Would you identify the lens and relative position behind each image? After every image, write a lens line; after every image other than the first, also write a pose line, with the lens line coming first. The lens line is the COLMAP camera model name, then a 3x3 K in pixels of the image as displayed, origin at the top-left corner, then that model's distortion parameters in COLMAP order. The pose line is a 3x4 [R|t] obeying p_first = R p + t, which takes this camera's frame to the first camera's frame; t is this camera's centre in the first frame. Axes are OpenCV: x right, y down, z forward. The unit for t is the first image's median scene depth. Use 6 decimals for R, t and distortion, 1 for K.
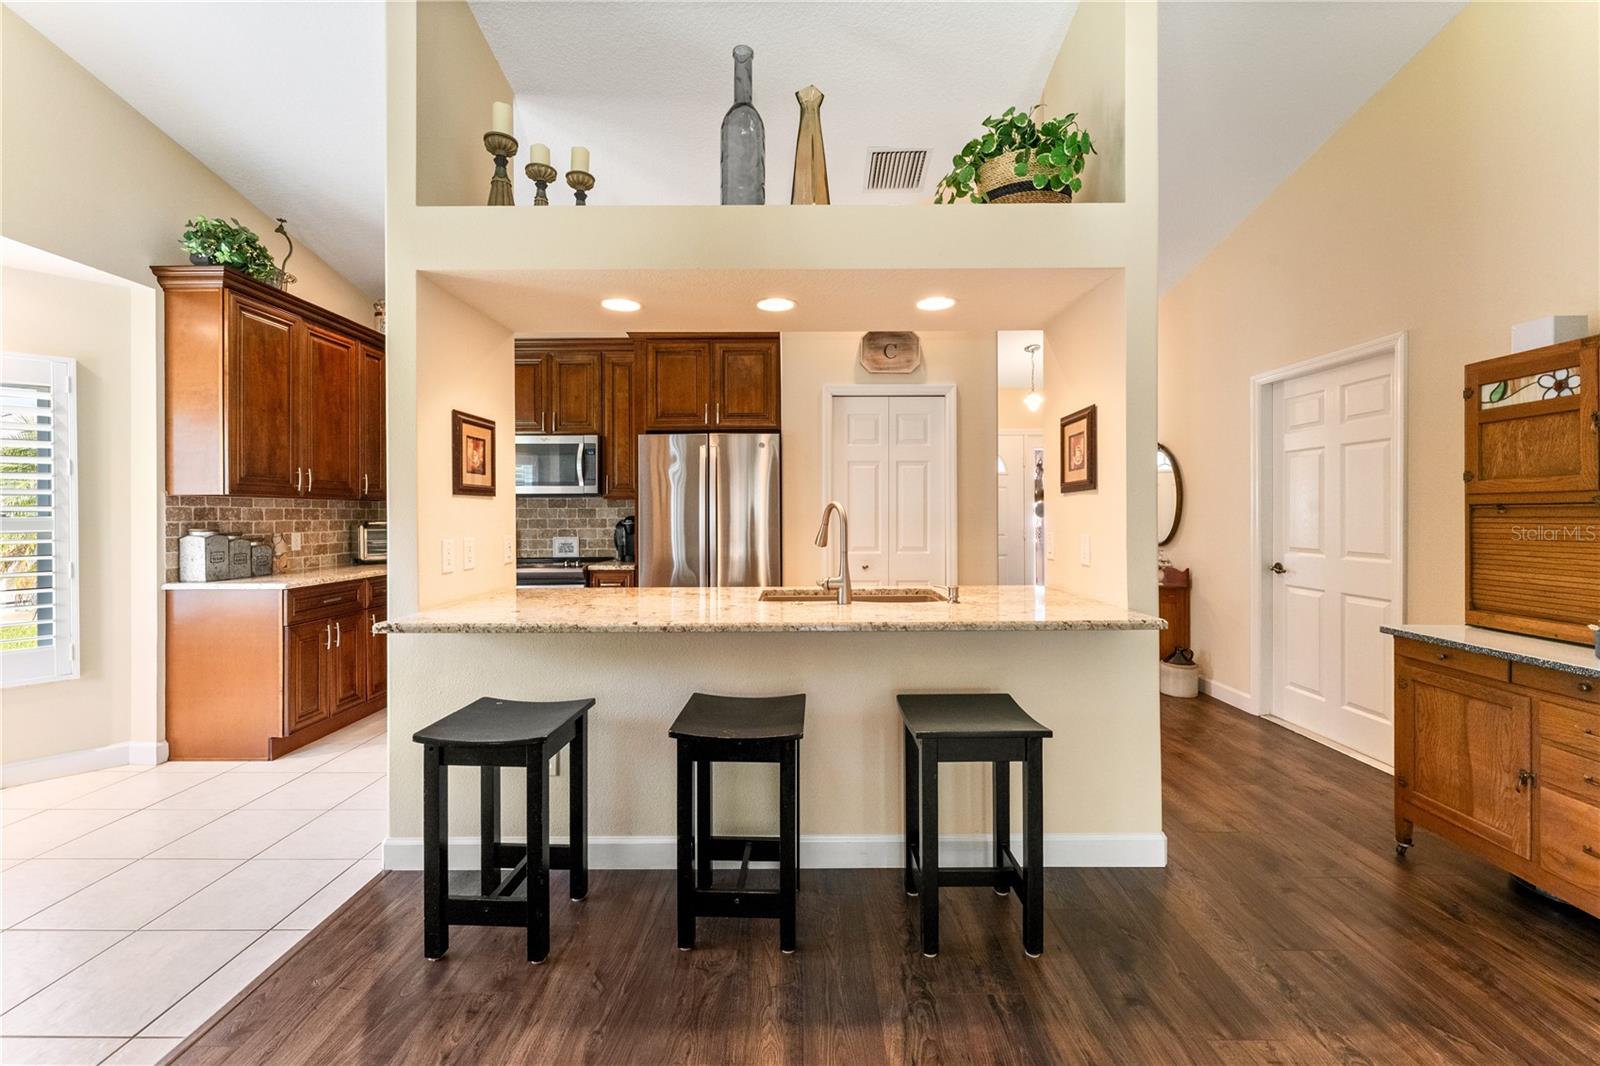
lens RADIAL K [[643.4, 0, 795.9], [0, 643.4, 514.9], [0, 0, 1]] dist [-0.003942, -0.000402]
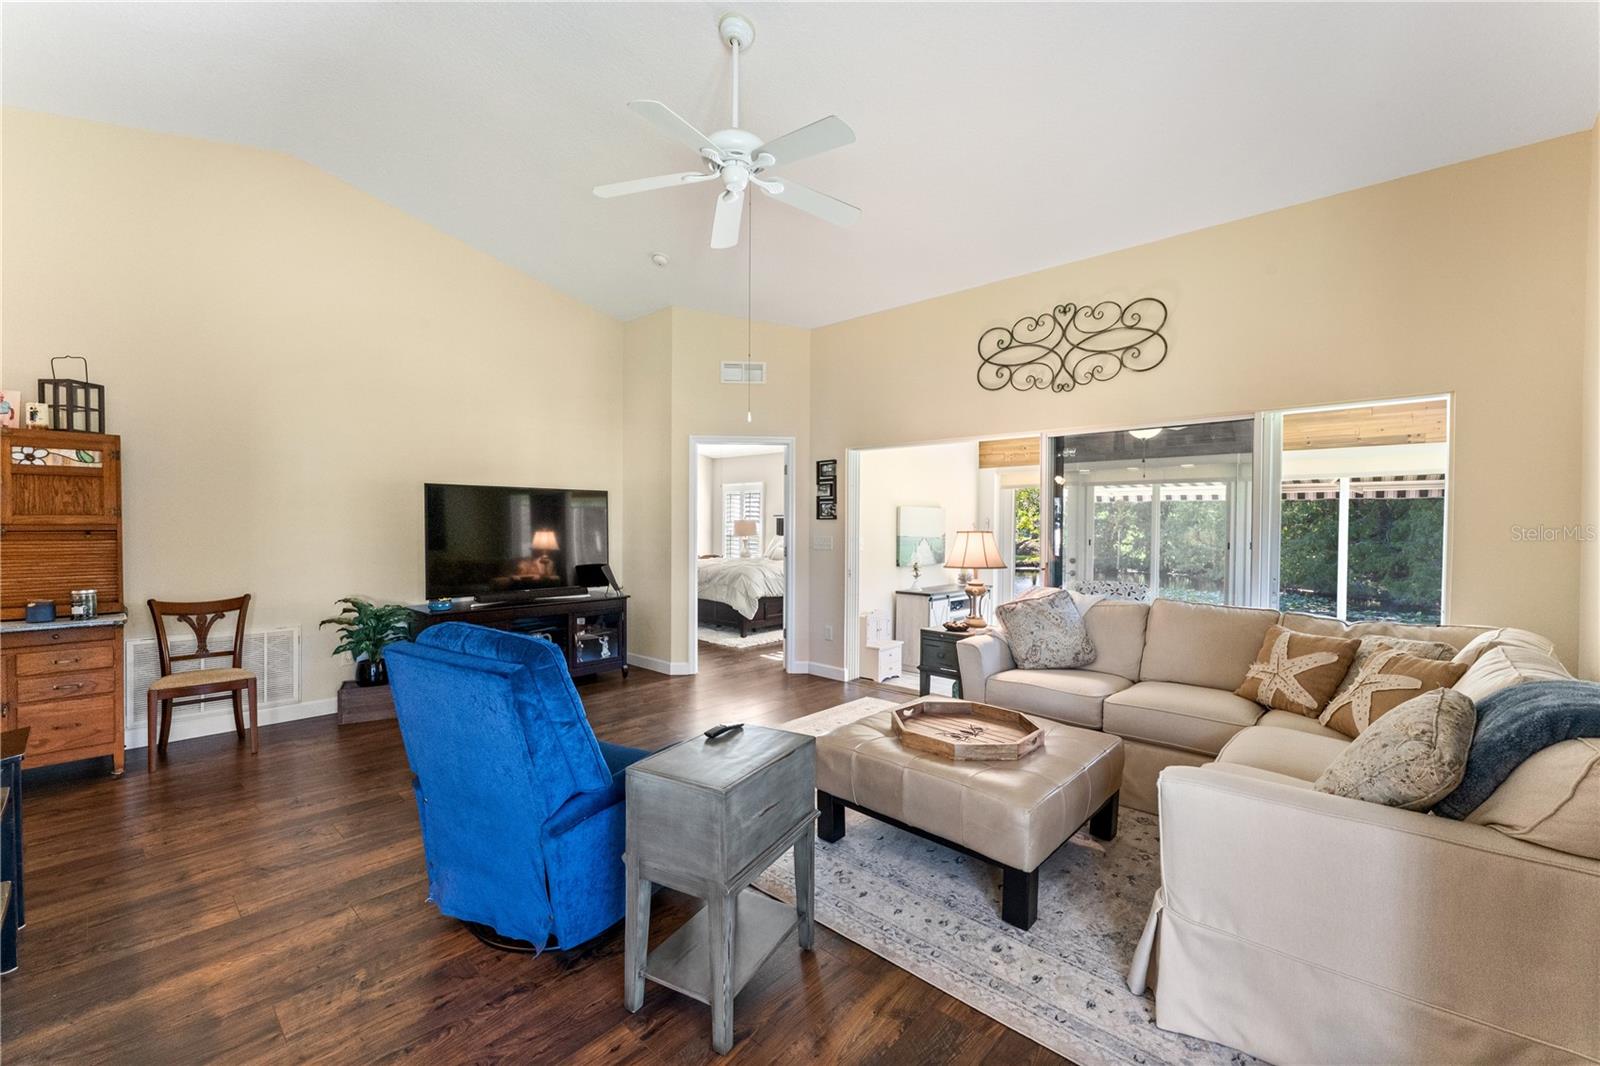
lens RADIAL K [[643.4, 0, 810.1], [0, 643.4, 537.0], [0, 0, 1]] dist [-0.003942, -0.000402]
pose [[-0.751817, -0.011065, 0.659278, -0.773535], [-0.002400, 0.999898, 0.014045, -0.018450], [-0.659367, 0.008977, -0.751768, 0.489791]]
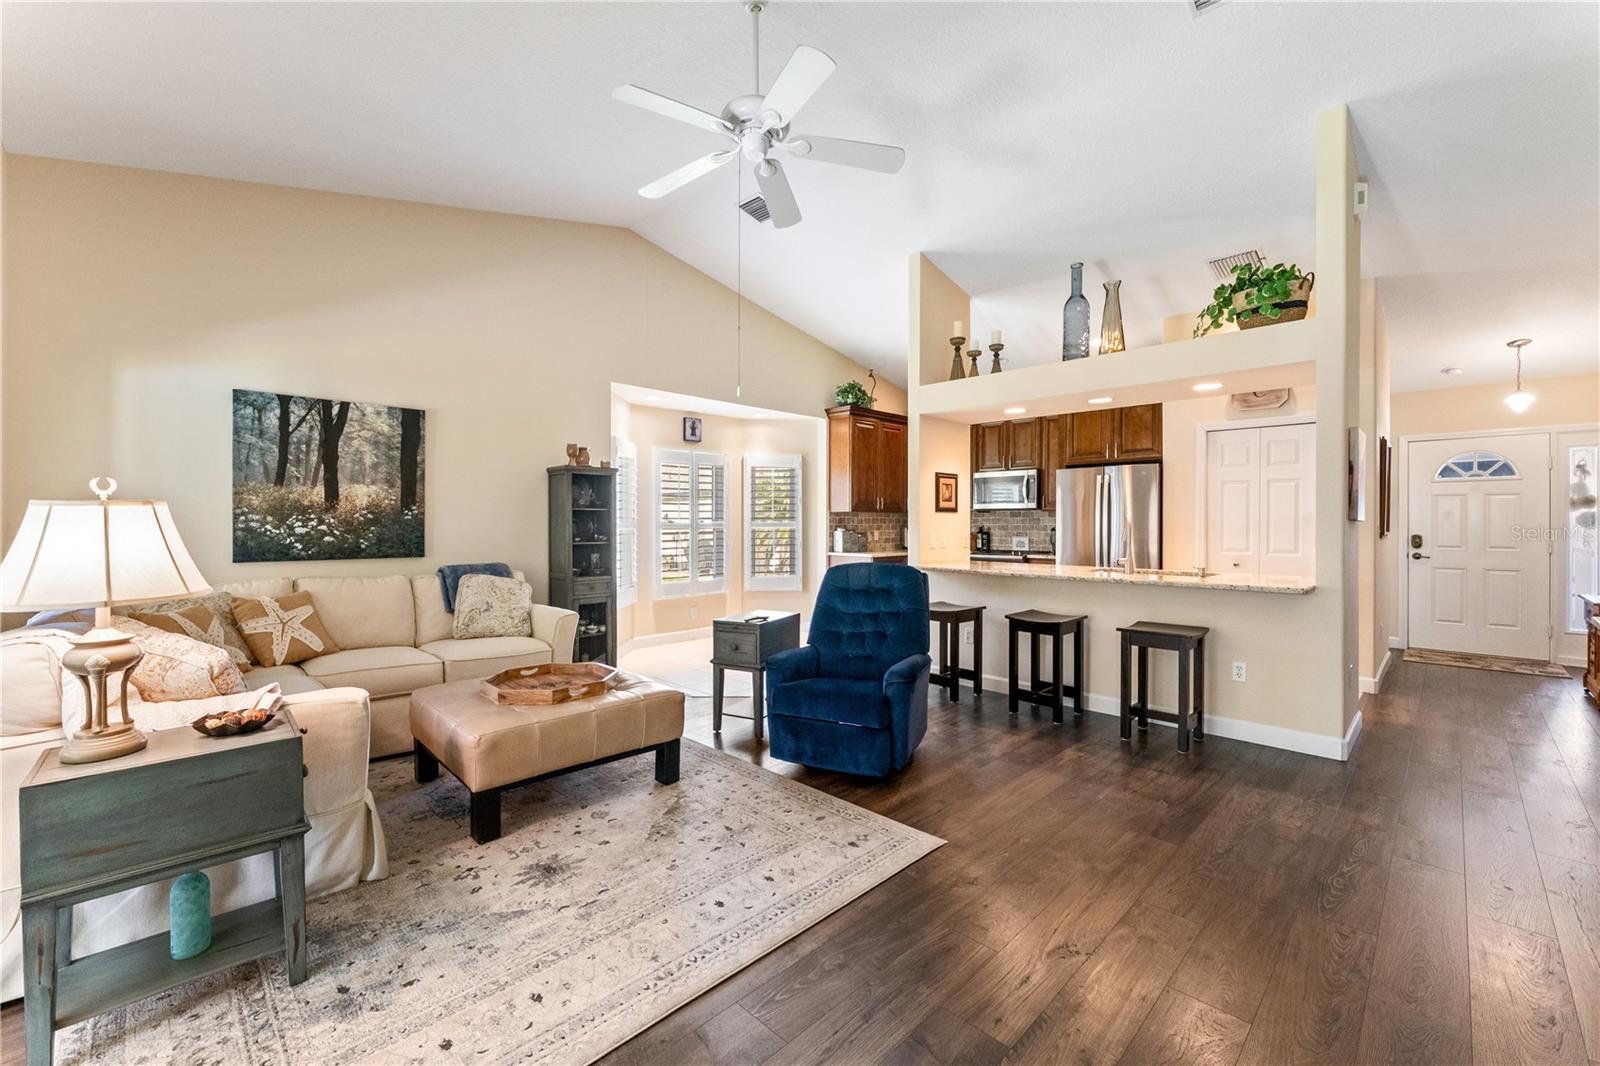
lens RADIAL K [[643.4, 0, 794.9], [0, 643.4, 525.8], [0, 0, 1]] dist [-0.003942, -0.000402]
pose [[0.706026, 0.009952, -0.708116, 0.484433], [-0.006239, 0.999950, 0.007833, 0.000116], [0.708159, -0.001112, 0.706052, -0.625145]]
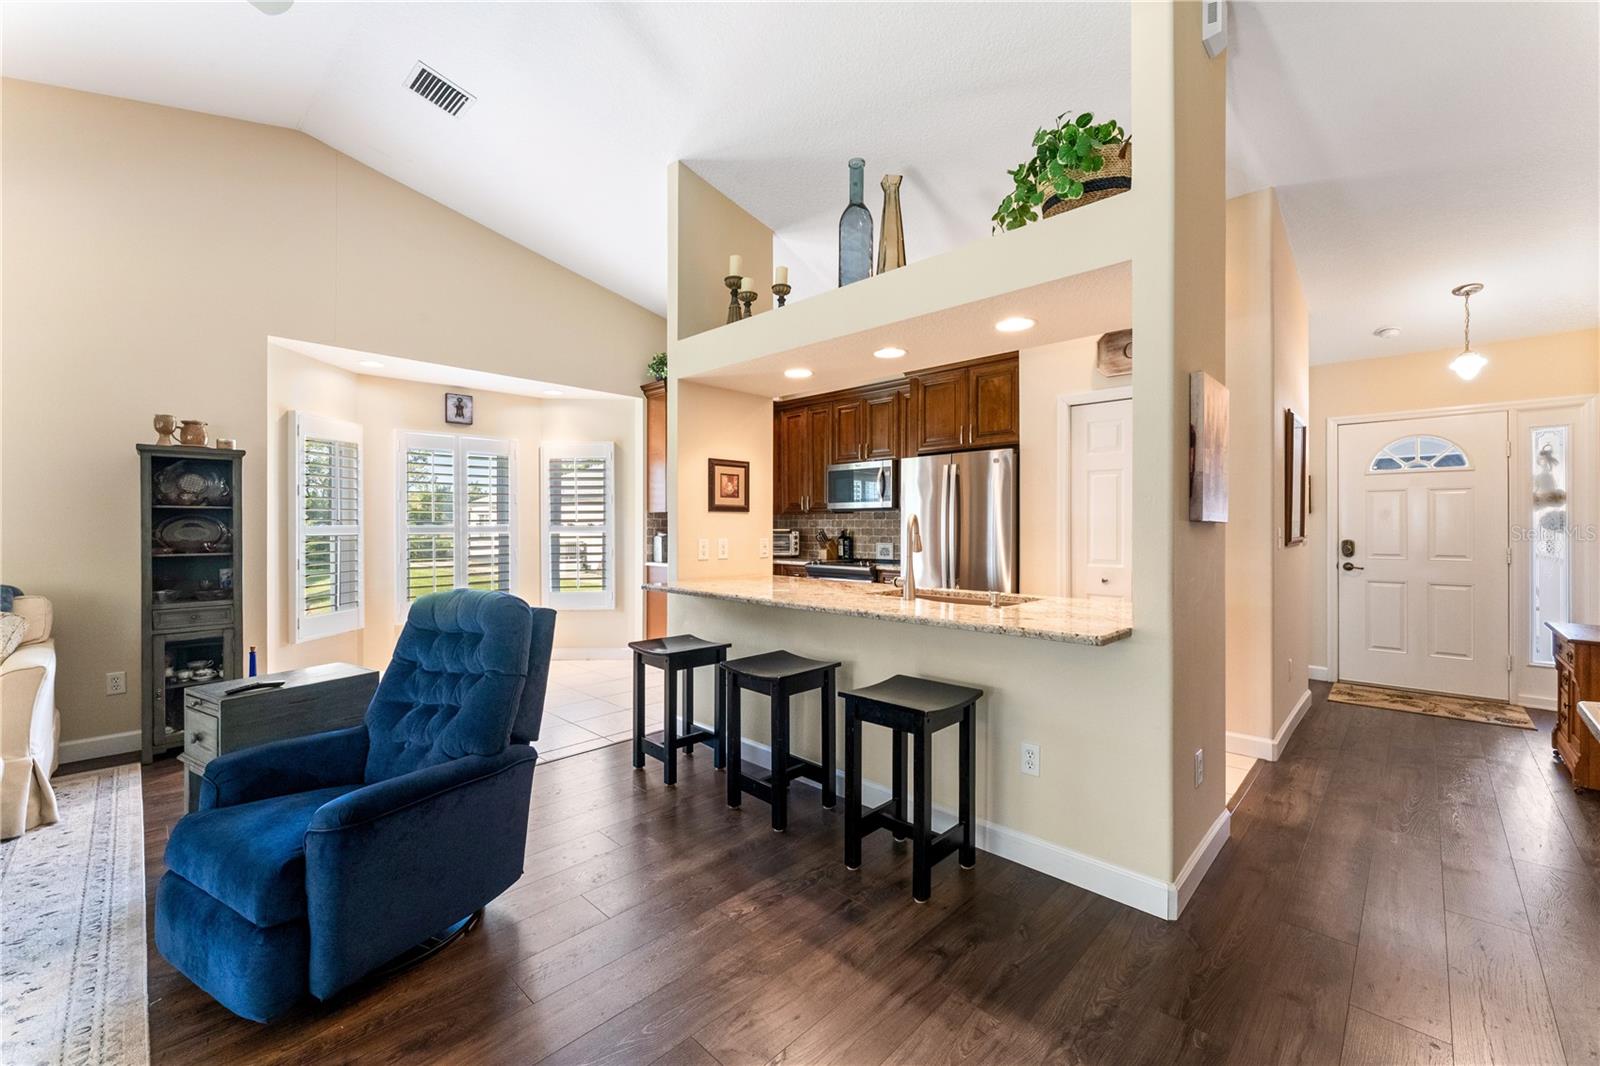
lens RADIAL K [[643.4, 0, 800.9], [0, 643.4, 526.2], [0, 0, 1]] dist [-0.003942, -0.000402]
pose [[0.725995, 0.006003, -0.687673, 0.543273], [-0.005194, 0.999981, 0.003247, -0.000932], [0.687680, 0.001214, 0.726013, -0.000868]]
